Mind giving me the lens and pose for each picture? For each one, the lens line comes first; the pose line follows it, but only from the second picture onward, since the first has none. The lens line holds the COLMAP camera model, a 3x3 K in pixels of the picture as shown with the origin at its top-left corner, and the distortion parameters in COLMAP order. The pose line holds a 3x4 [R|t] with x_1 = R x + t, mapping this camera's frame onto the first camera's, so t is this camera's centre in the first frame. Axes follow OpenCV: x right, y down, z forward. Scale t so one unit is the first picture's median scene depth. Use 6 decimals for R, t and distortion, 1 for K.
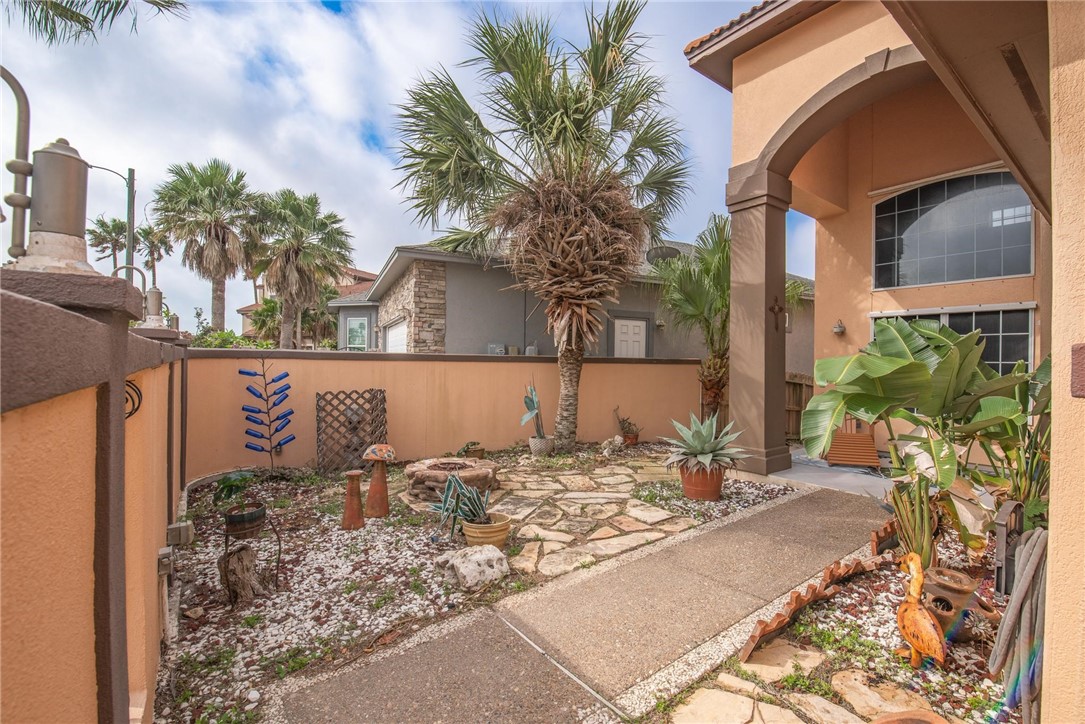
lens RADIAL K [[463.4, 0, 542.5], [0, 463.4, 362.0], [0, 0, 1]] dist [0.000093, -0.000154]
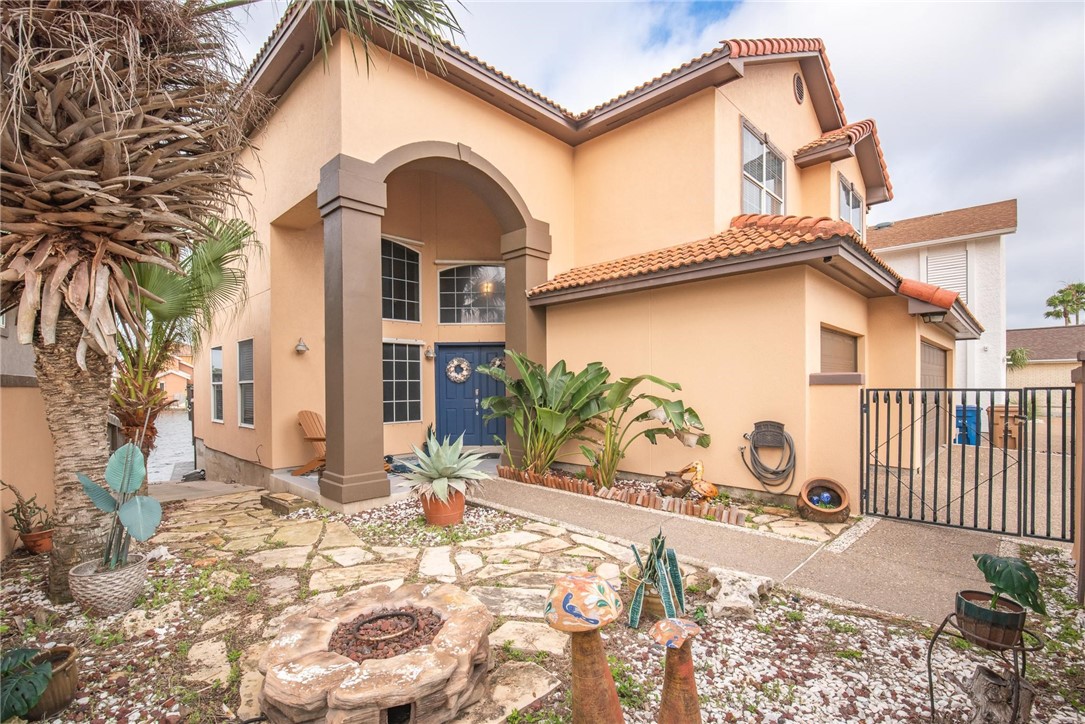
lens RADIAL K [[490.4, 0, 541.7], [0, 490.4, 380.2], [0, 0, 1]] dist [-0.003301, -0.001294]
pose [[-0.143145, -0.001379, 0.989701, -0.772774], [0.005858, 0.999980, 0.002240, -0.000923], [-0.989684, 0.006119, -0.143134, 1.079649]]
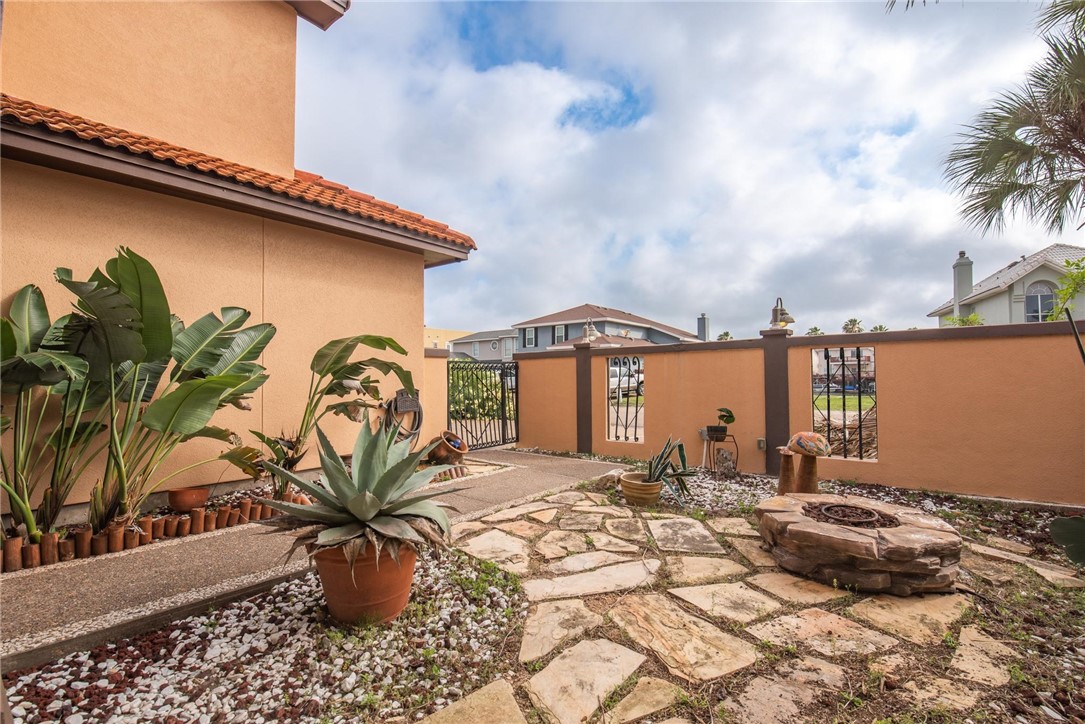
lens RADIAL K [[490.4, 0, 541.7], [0, 490.4, 380.2], [0, 0, 1]] dist [-0.003301, -0.001294]
pose [[-0.964488, -0.006532, -0.264046, 0.352923], [-0.006767, 0.999977, -0.000020, 0.082524], [0.264040, 0.001768, -0.964510, 1.705325]]
